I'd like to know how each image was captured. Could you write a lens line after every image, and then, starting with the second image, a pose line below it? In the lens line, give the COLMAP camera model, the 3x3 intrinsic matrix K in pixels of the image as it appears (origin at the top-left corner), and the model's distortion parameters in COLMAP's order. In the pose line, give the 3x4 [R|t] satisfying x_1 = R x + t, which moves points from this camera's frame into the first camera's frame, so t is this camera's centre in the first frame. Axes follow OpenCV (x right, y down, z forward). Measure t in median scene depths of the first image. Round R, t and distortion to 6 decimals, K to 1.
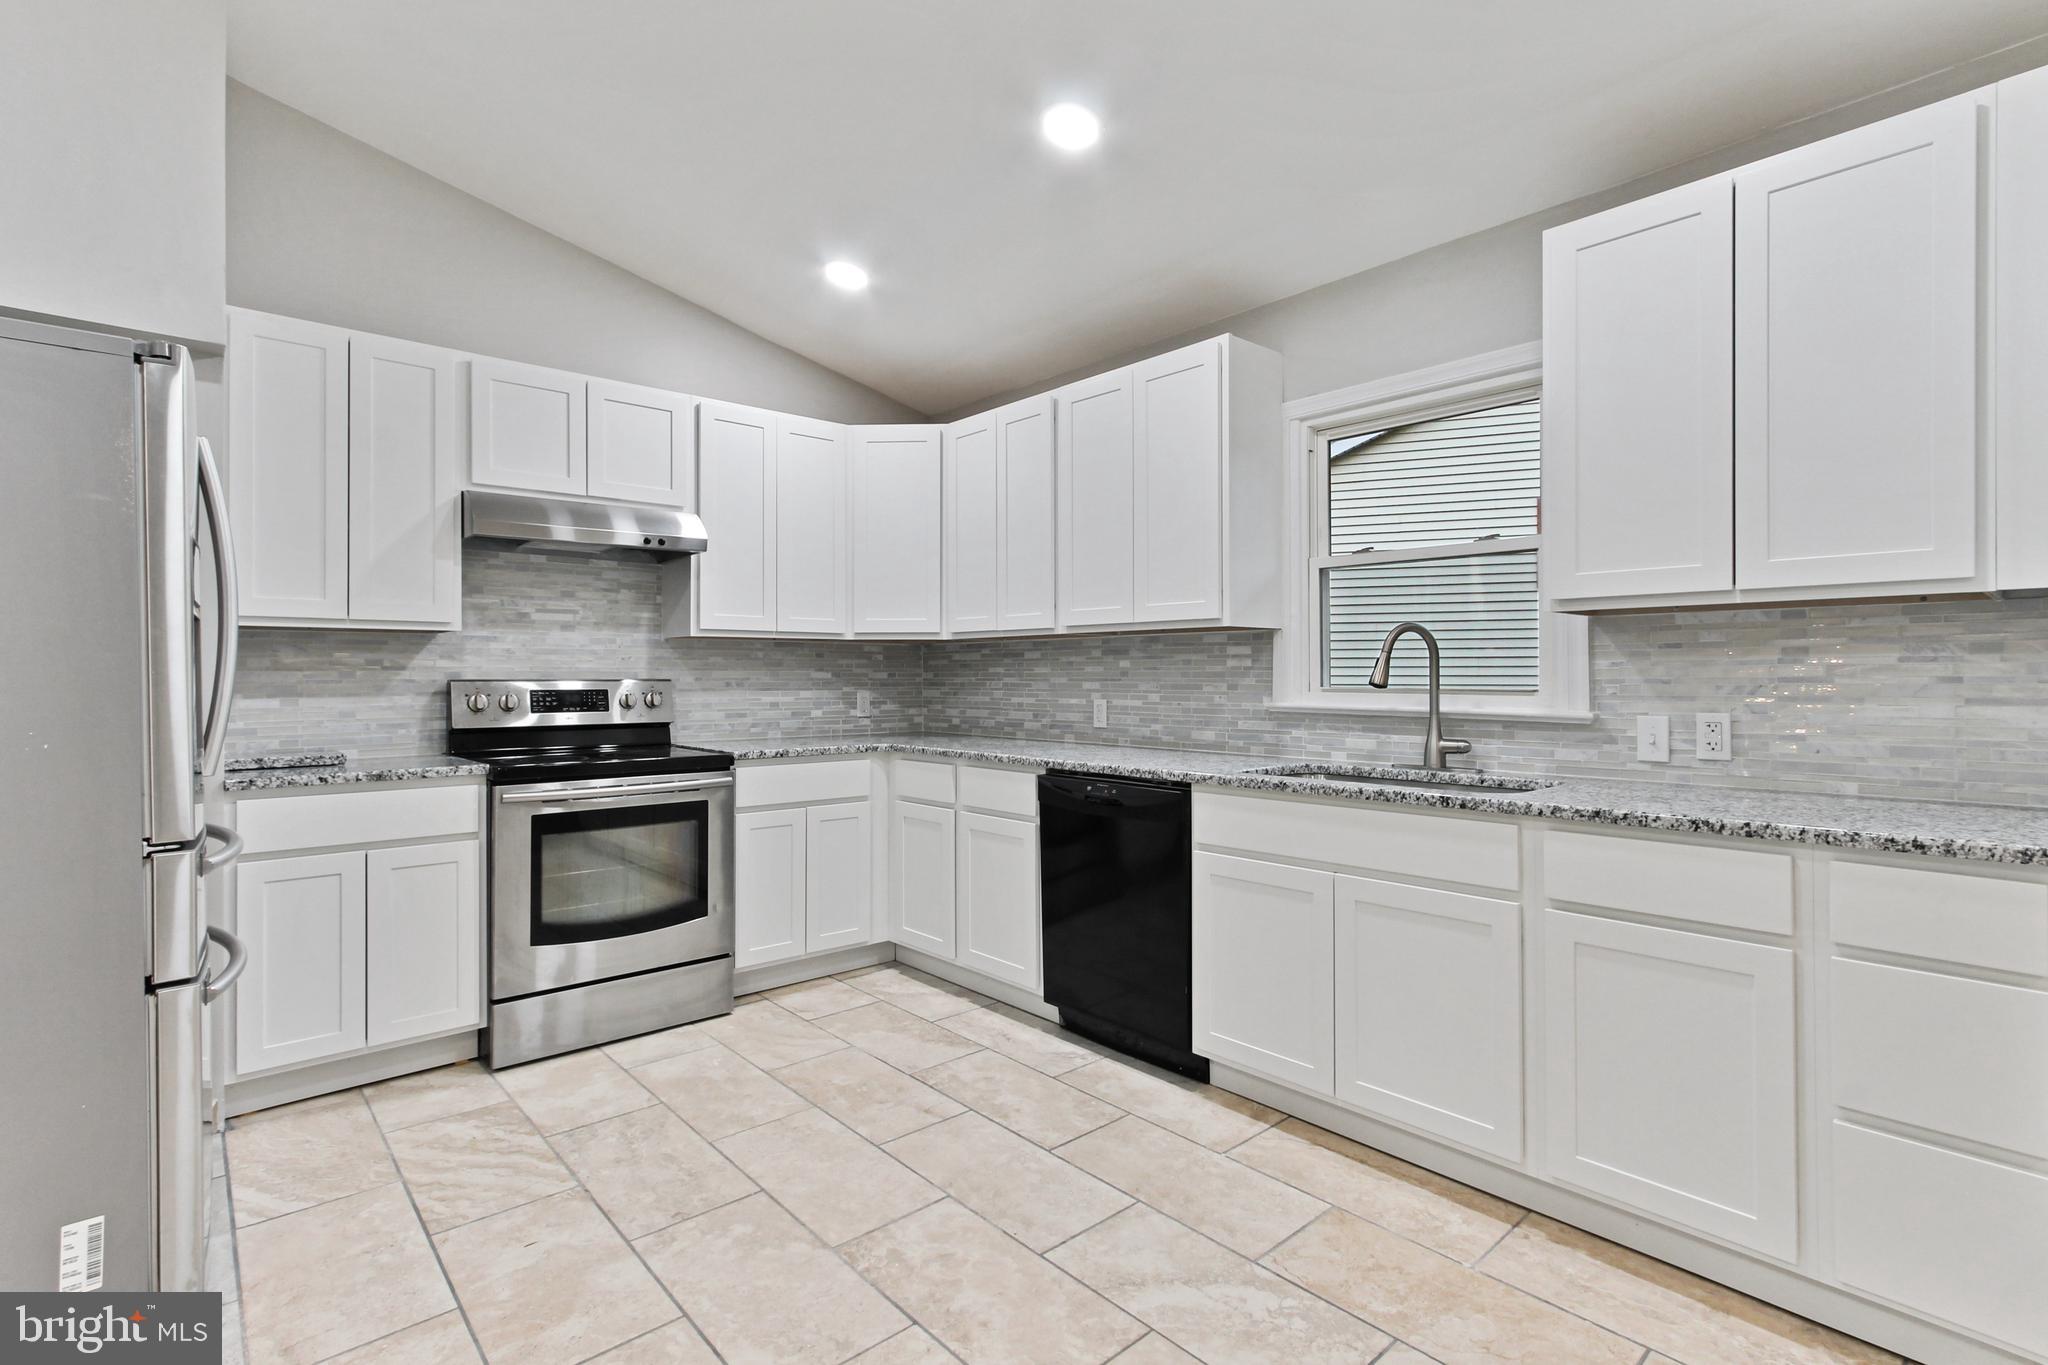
lens RADIAL K [[959.4, 0, 1026.6], [0, 959.4, 669.6], [0, 0, 1]] dist [-0.003872, 0.004733]
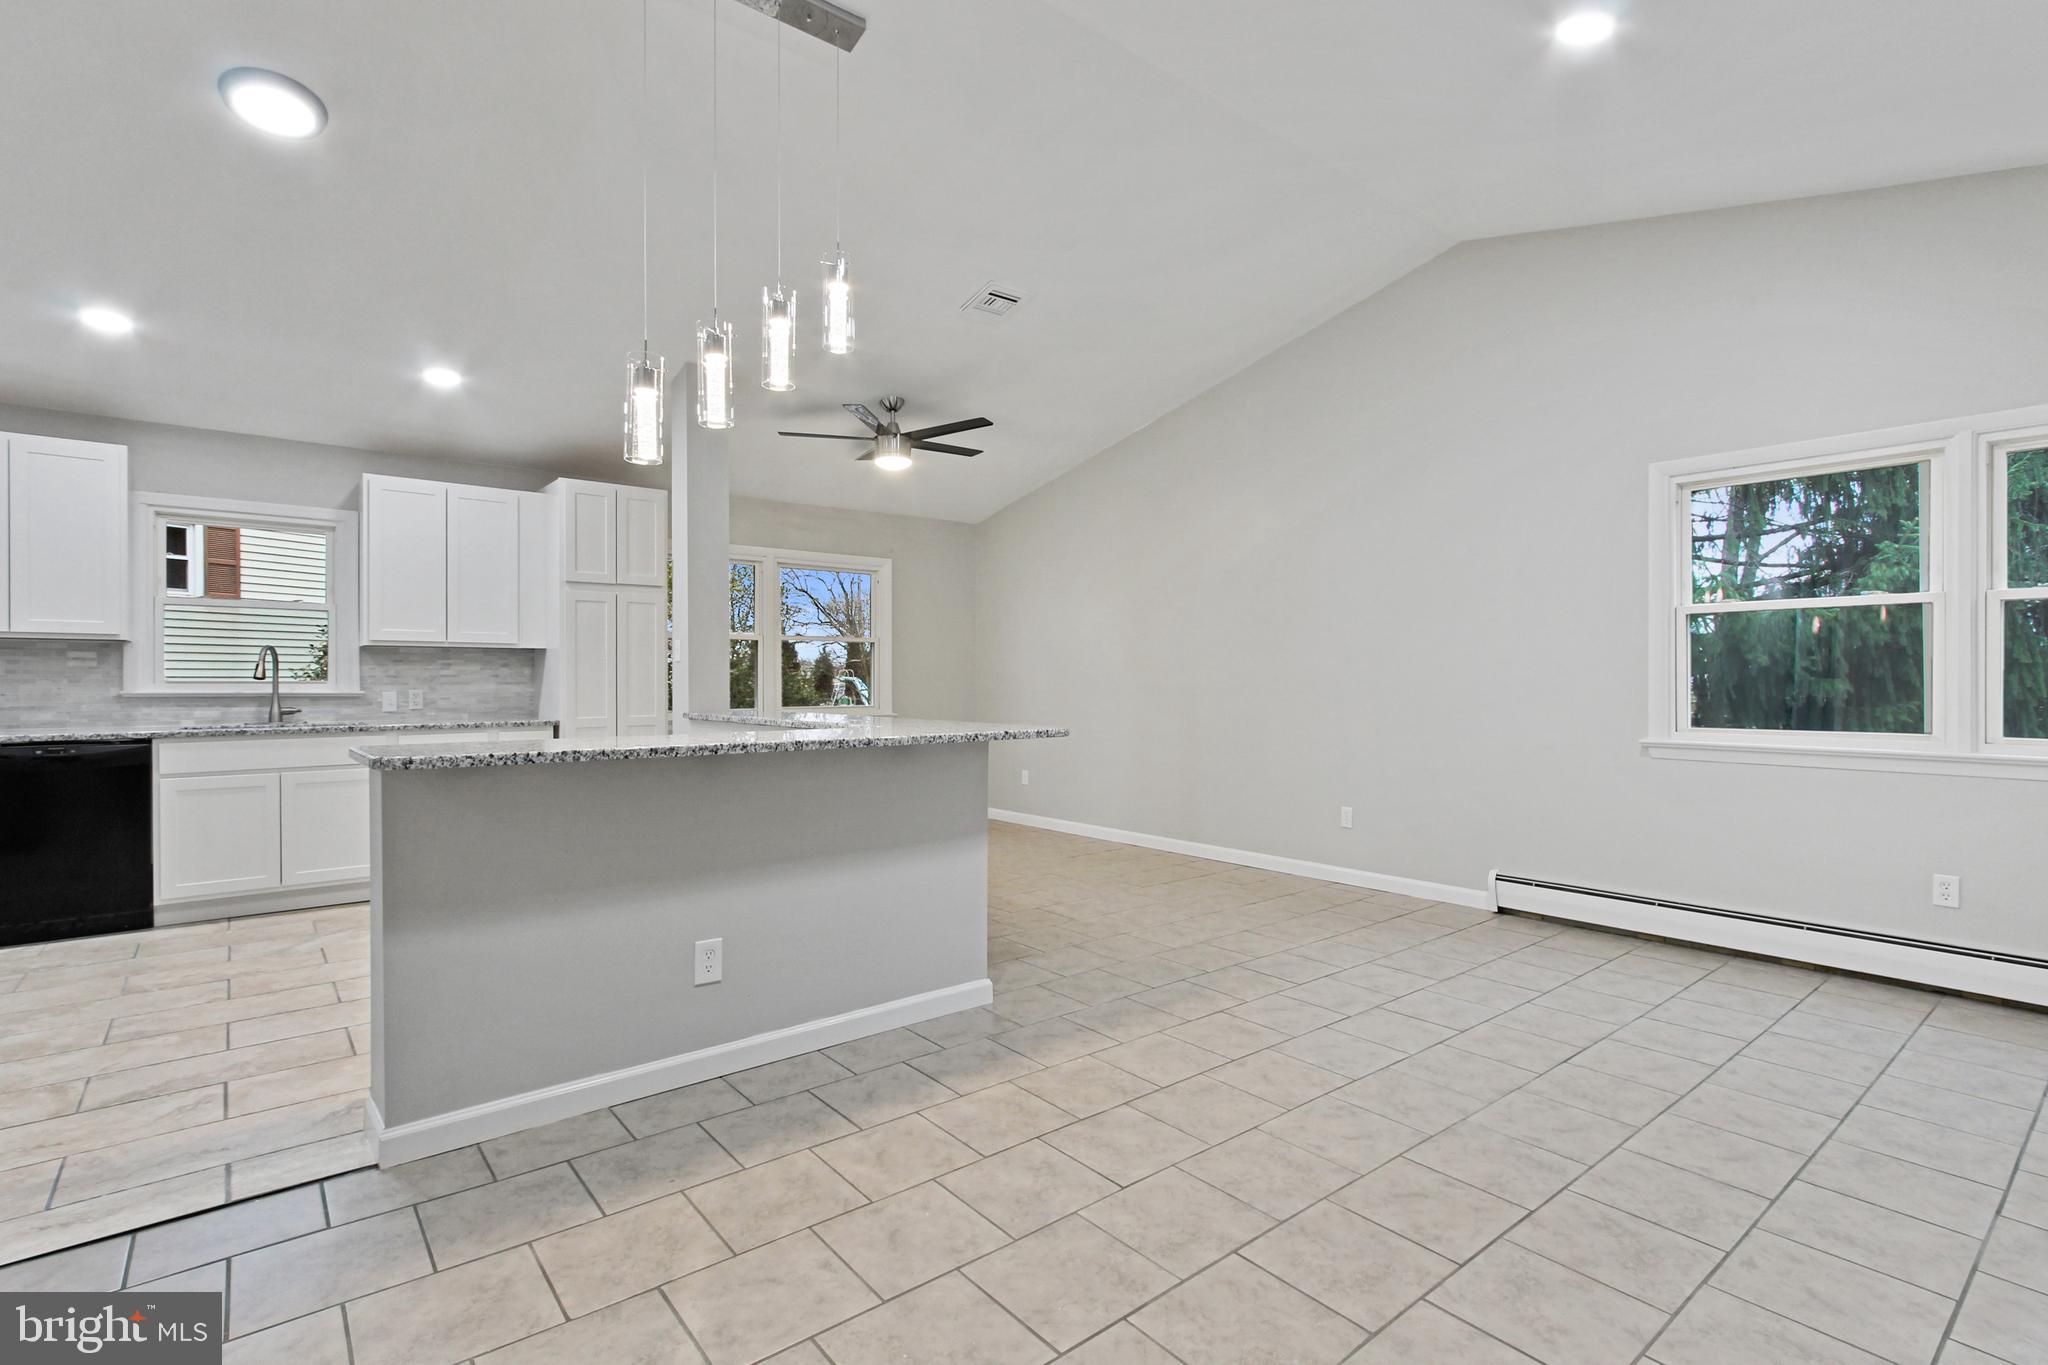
lens RADIAL K [[959.4, 0, 1016.2], [0, 959.4, 694.3], [0, 0, 1]] dist [-0.003872, 0.004733]
pose [[0.048291, -0.014473, 0.998728, -1.198000], [-0.007112, 0.999865, 0.014833, 0.007942], [-0.998808, -0.007819, 0.048181, -0.460949]]
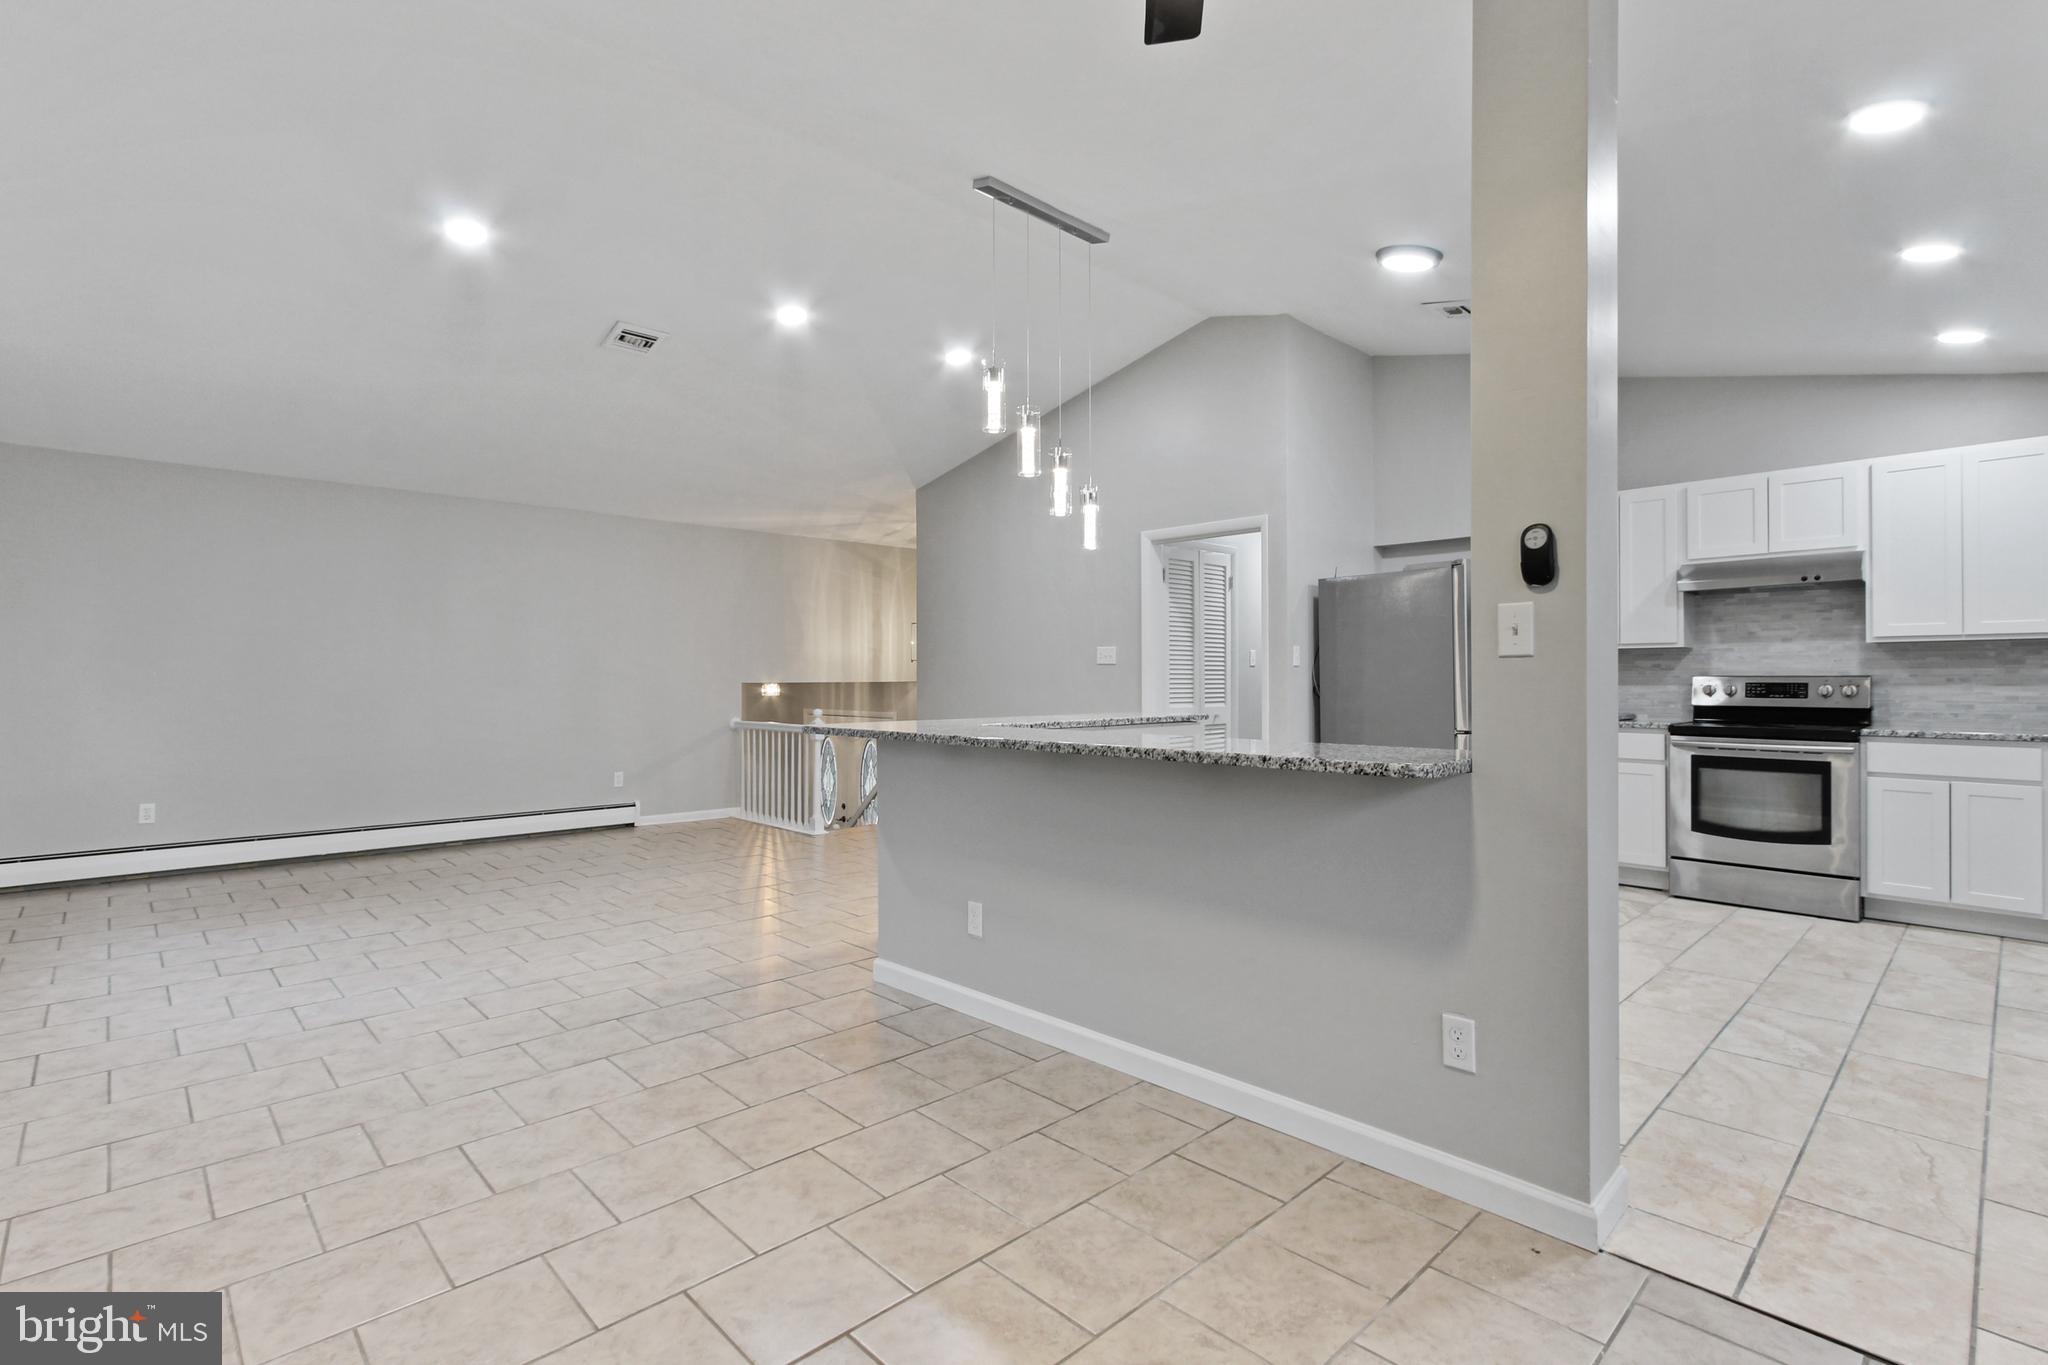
lens RADIAL K [[959.4, 0, 1019.0], [0, 959.4, 673.5], [0, 0, 1]] dist [-0.003872, 0.004733]
pose [[0.031884, -0.004524, -0.999481, 1.093259], [0.007231, 0.999965, -0.004296, 0.005445], [0.999465, -0.007090, 0.031915, -0.239649]]
